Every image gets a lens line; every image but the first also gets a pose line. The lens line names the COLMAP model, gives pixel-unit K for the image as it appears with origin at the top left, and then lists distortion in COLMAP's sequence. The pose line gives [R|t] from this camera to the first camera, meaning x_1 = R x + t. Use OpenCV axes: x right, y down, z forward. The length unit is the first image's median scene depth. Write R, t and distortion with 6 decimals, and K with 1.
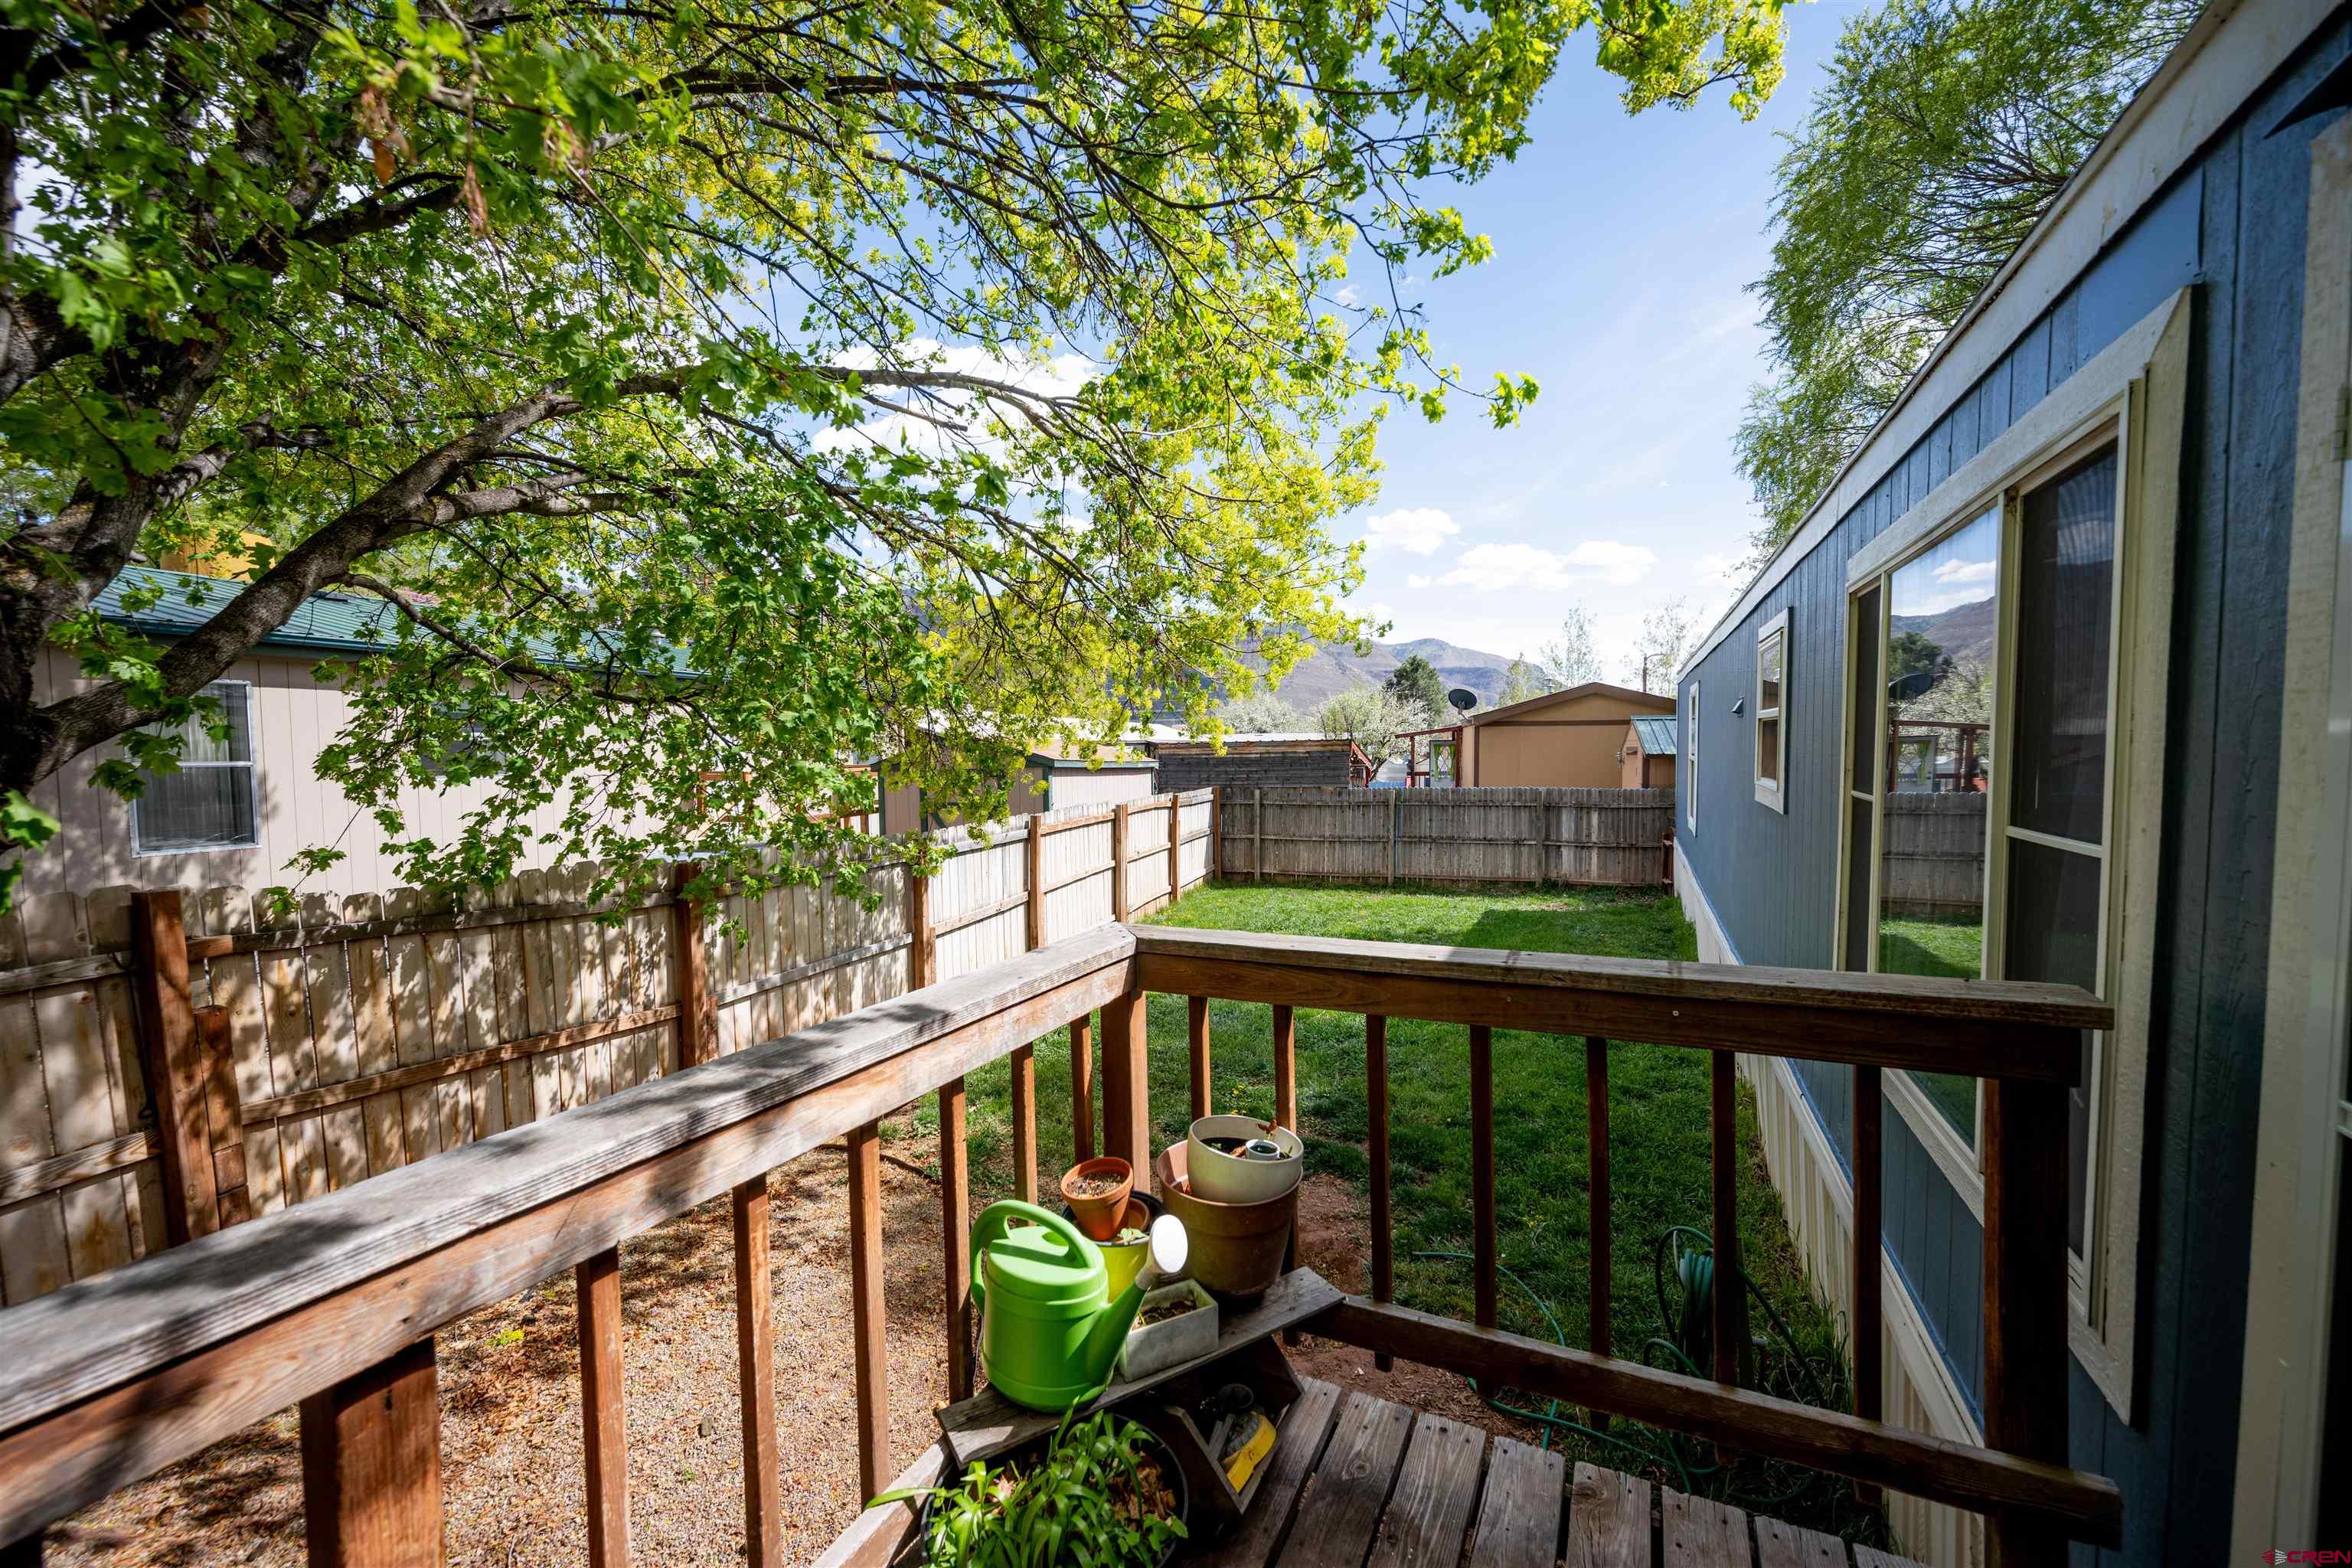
lens RADIAL K [[925.7, 0, 1176.2], [0, 925.7, 788.1], [0, 0, 1]] dist [-0.002302, 0.000746]
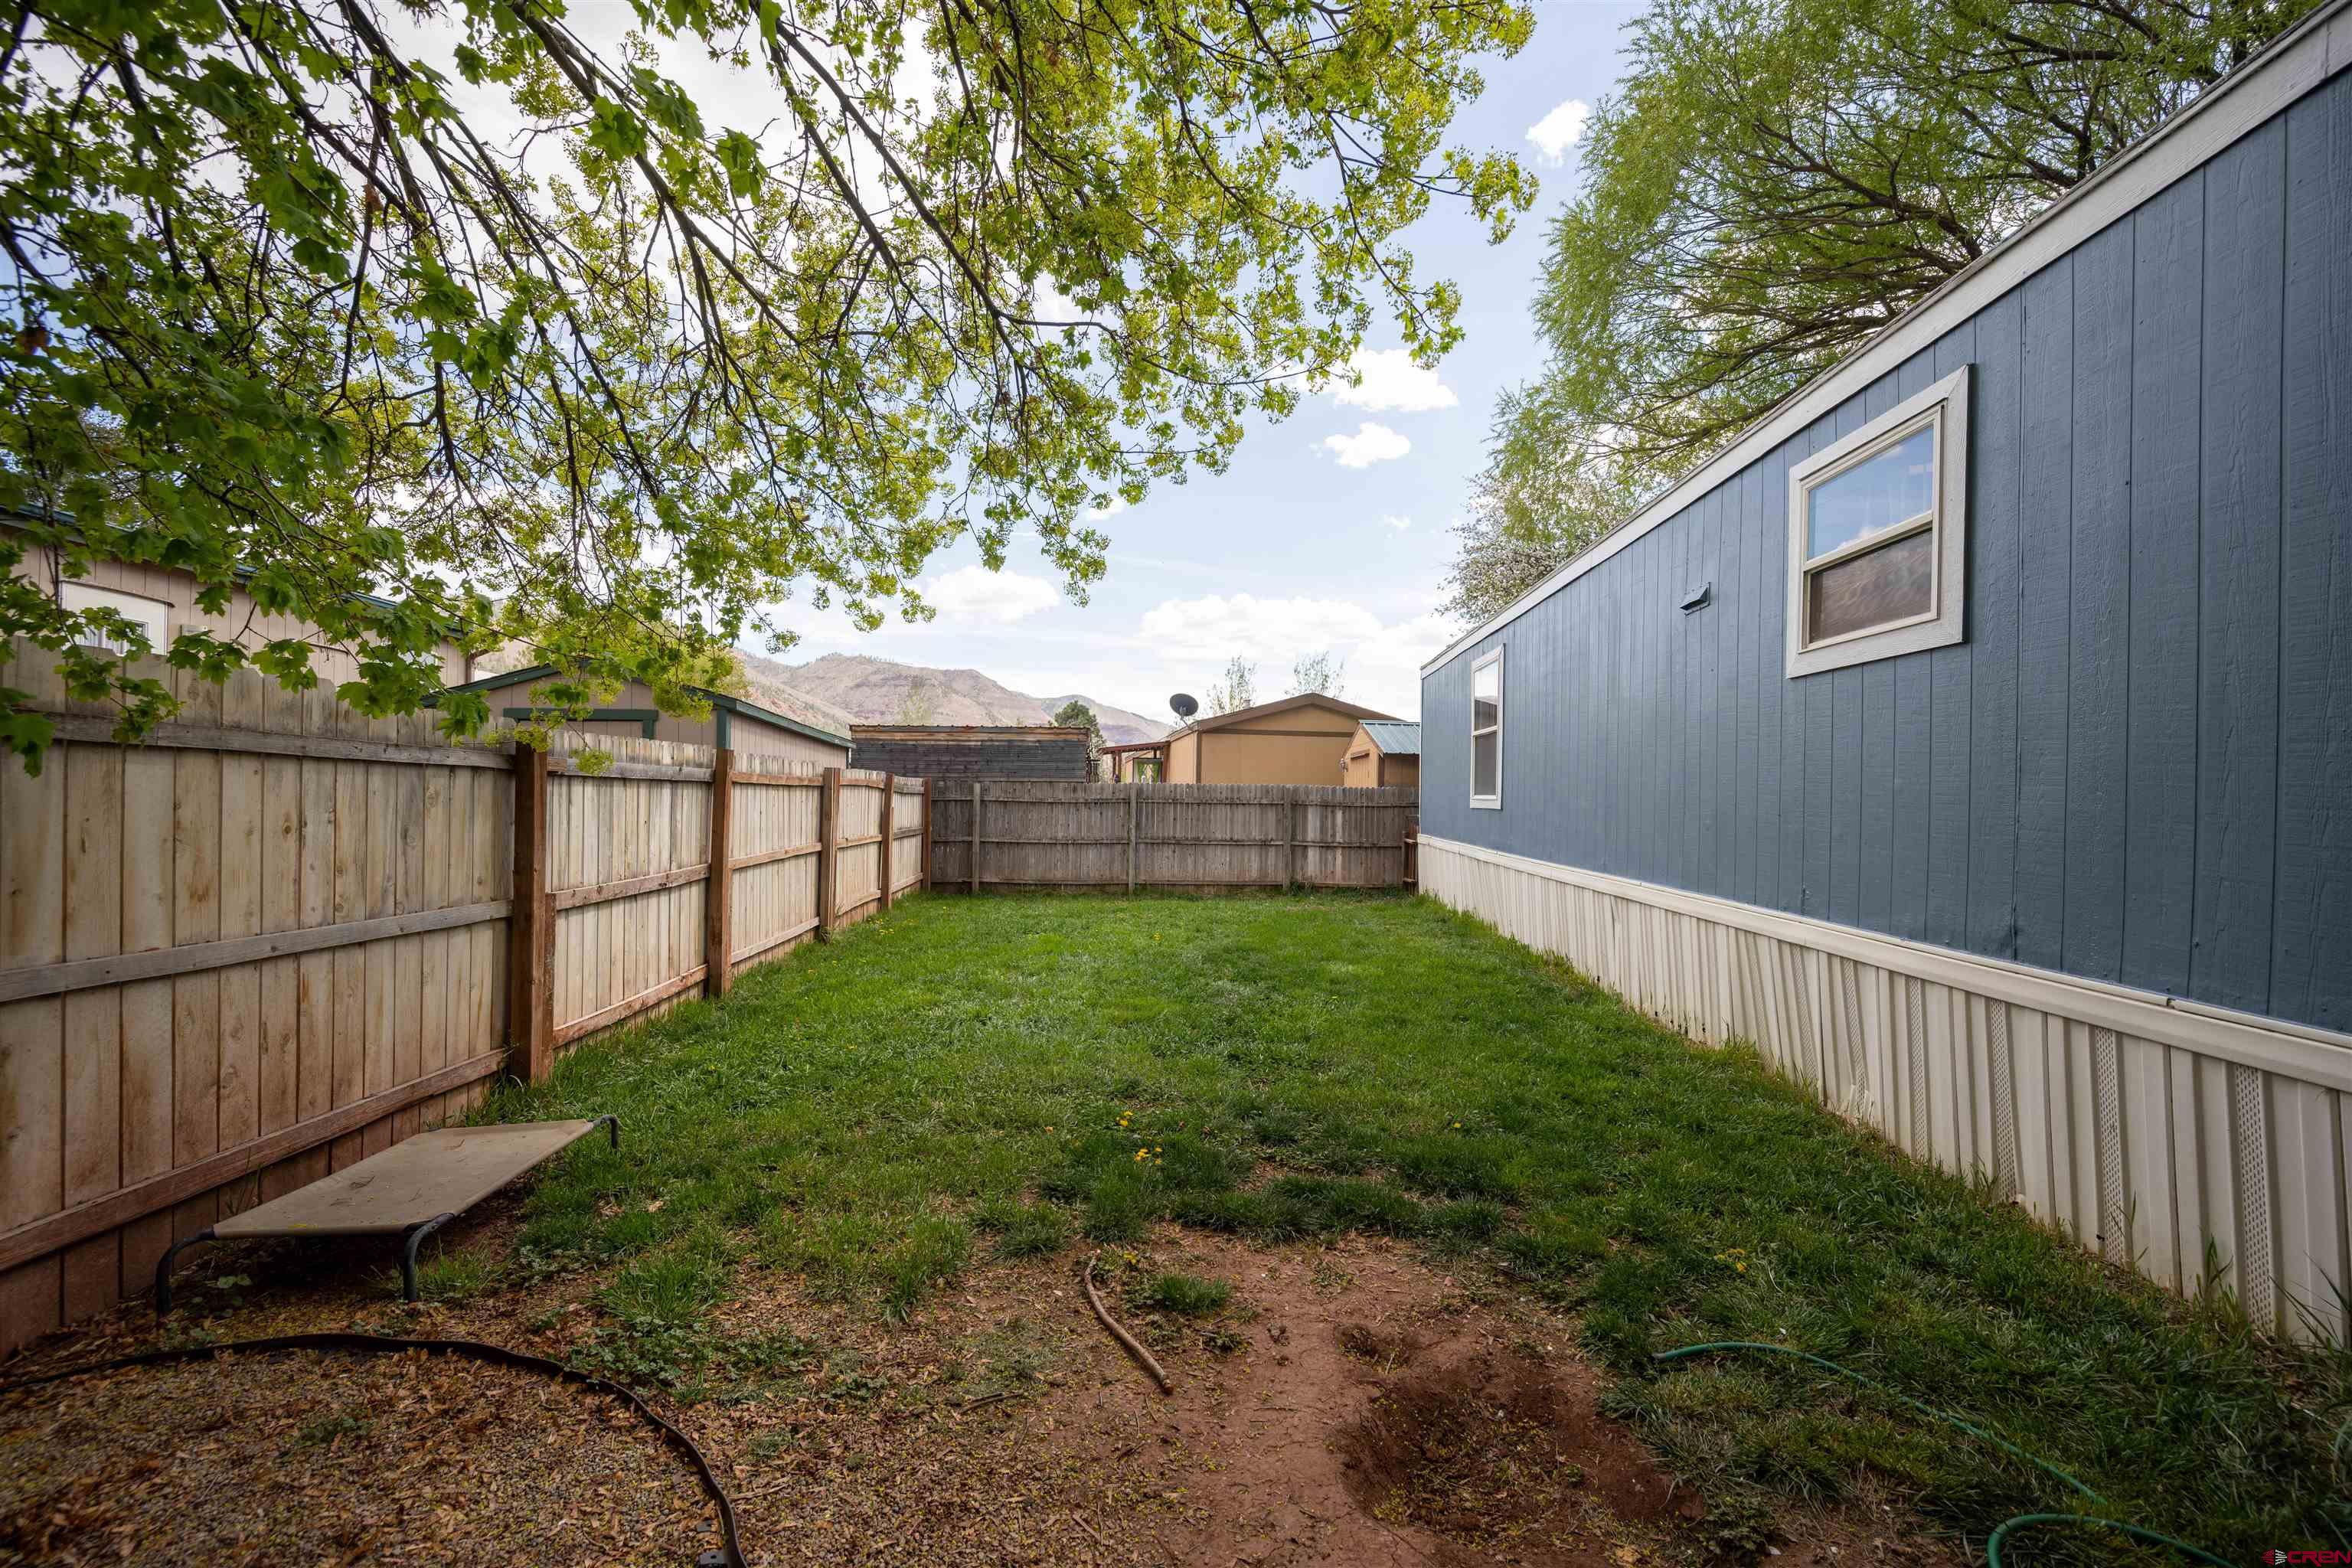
lens RADIAL K [[925.7, 0, 1176.4], [0, 925.7, 792.7], [0, 0, 1]] dist [-0.002302, 0.000746]
pose [[0.929662, 0.028311, 0.367324, -0.074027], [-0.010037, 0.998619, -0.051564, 0.072770], [-0.368277, 0.044251, 0.928662, 0.209059]]
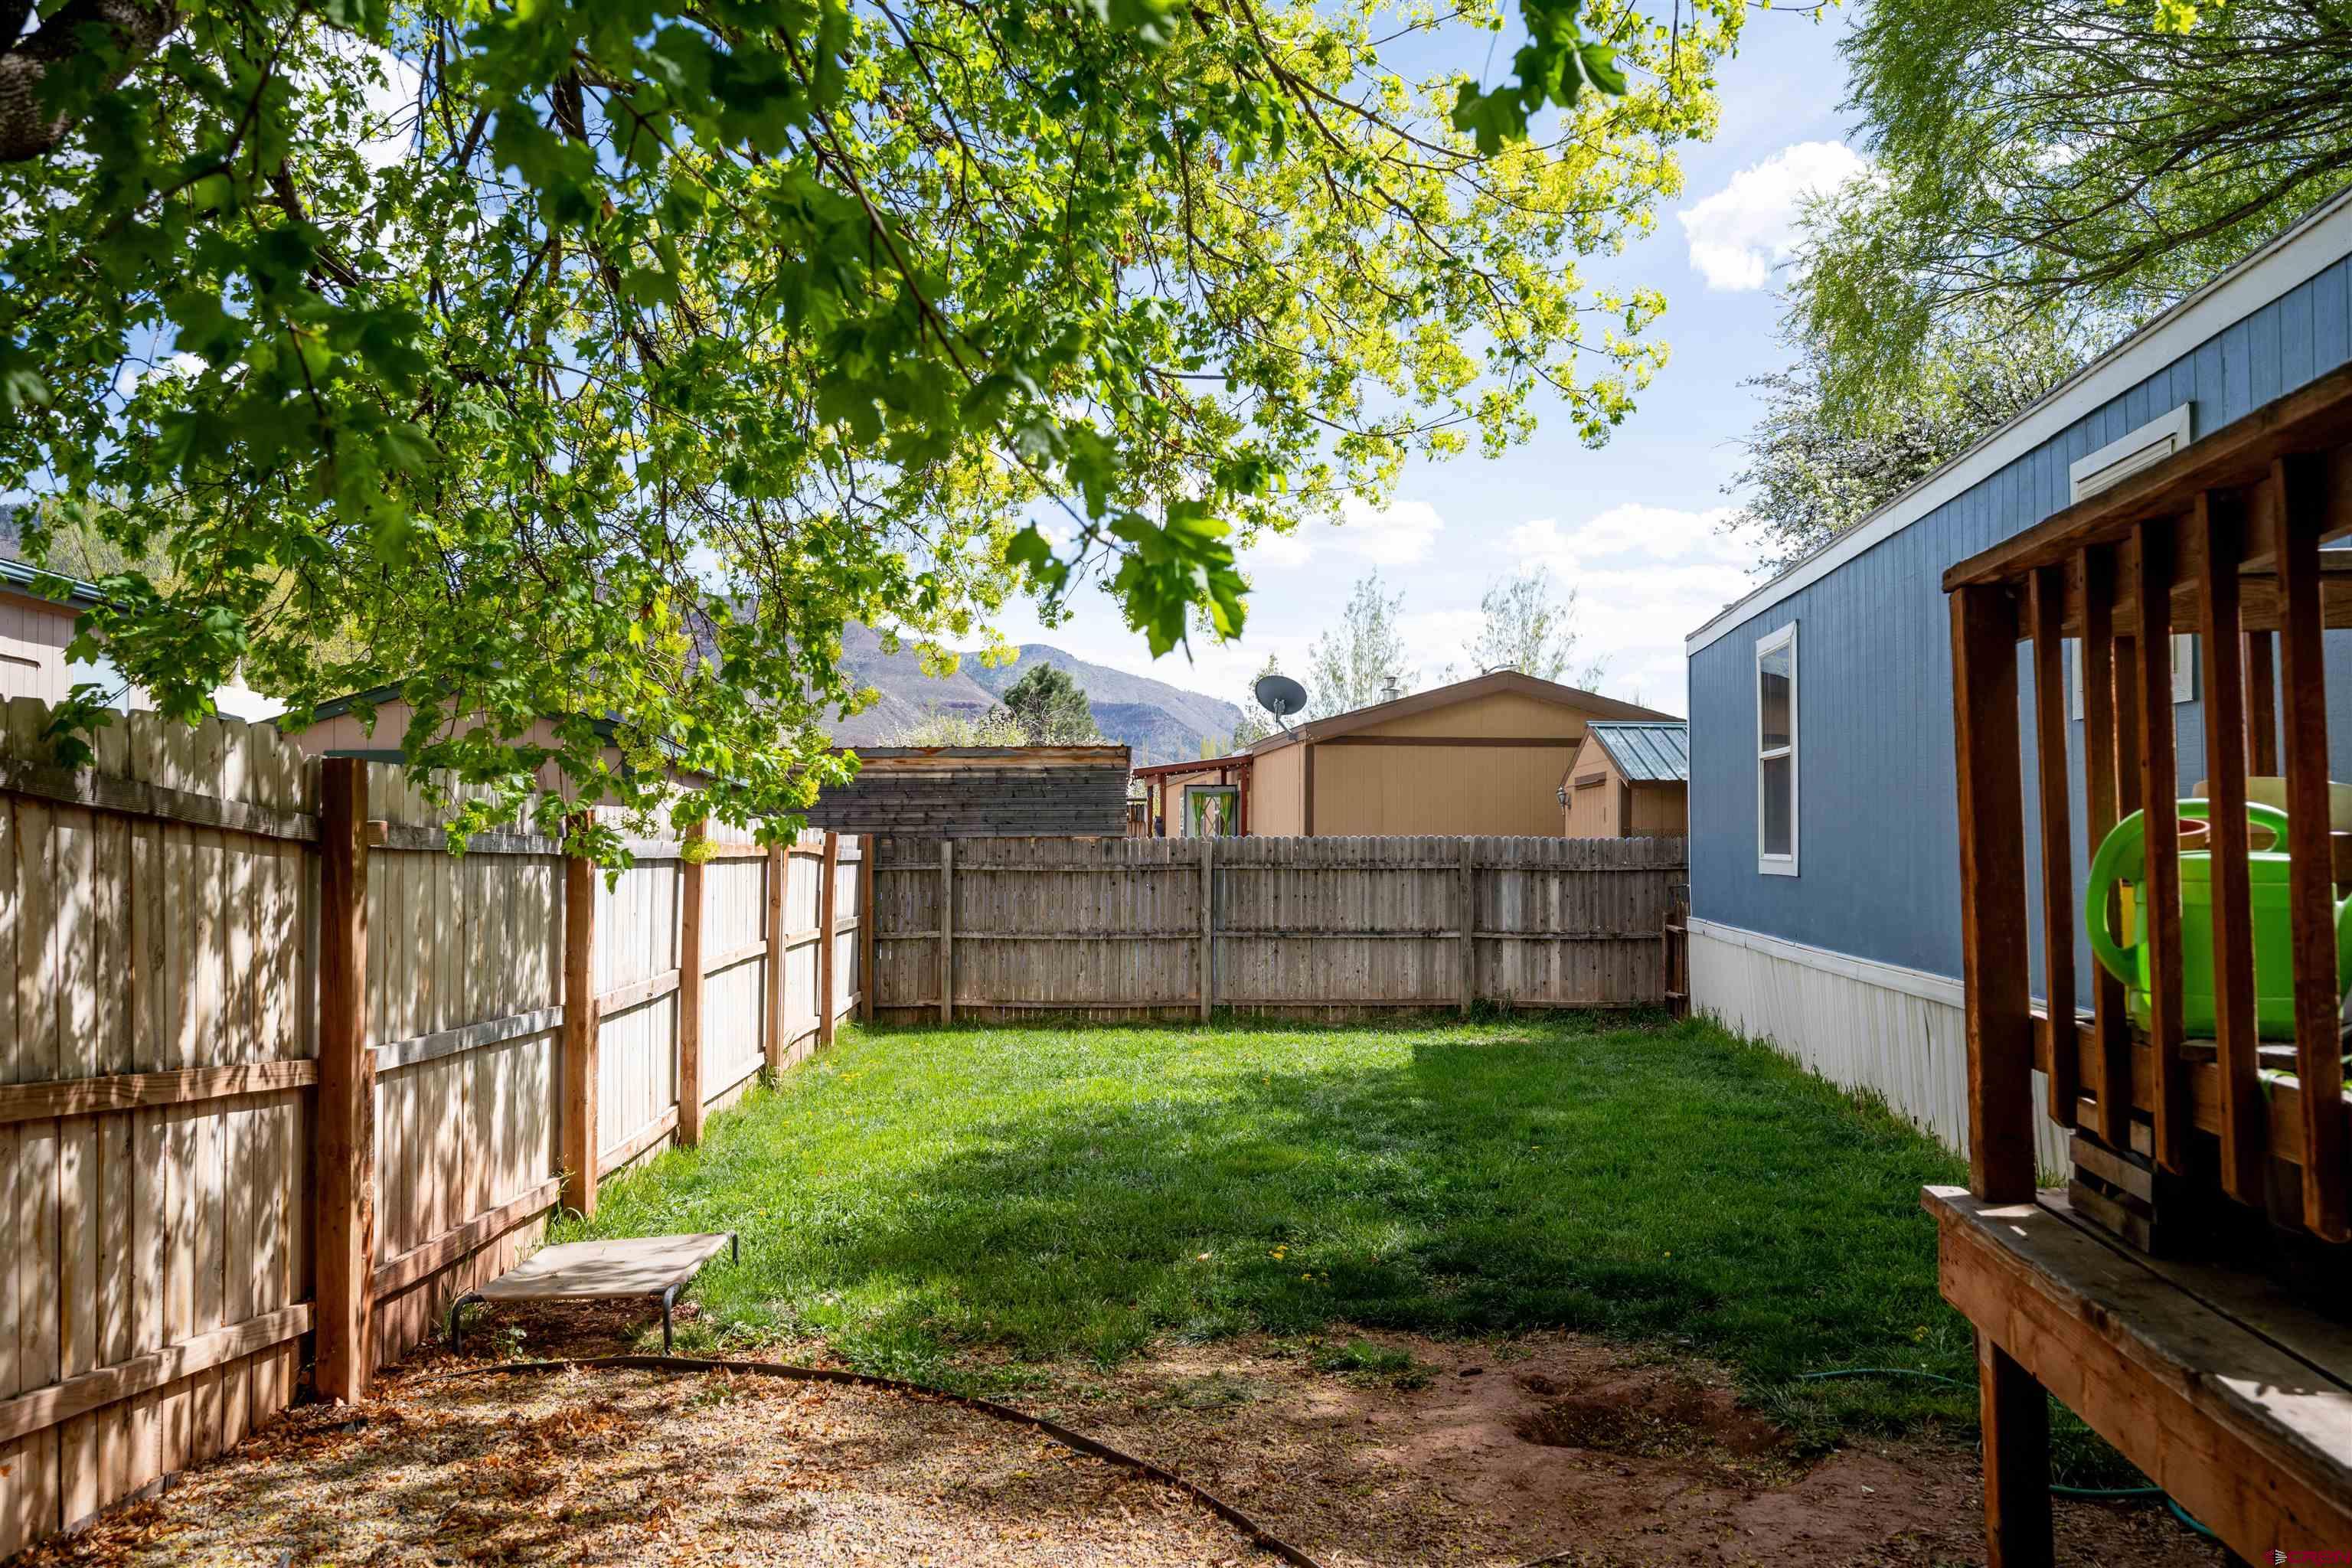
lens RADIAL K [[1873.5, 0, 1155.7], [0, 1873.5, 779.4], [0, 0, 1]] dist [-0.003405, -0.002184]
pose [[0.945715, 0.024701, 0.324057, -0.192435], [0.002178, 0.996603, -0.082323, 0.073958], [-0.324990, 0.078560, 0.942449, -0.013116]]
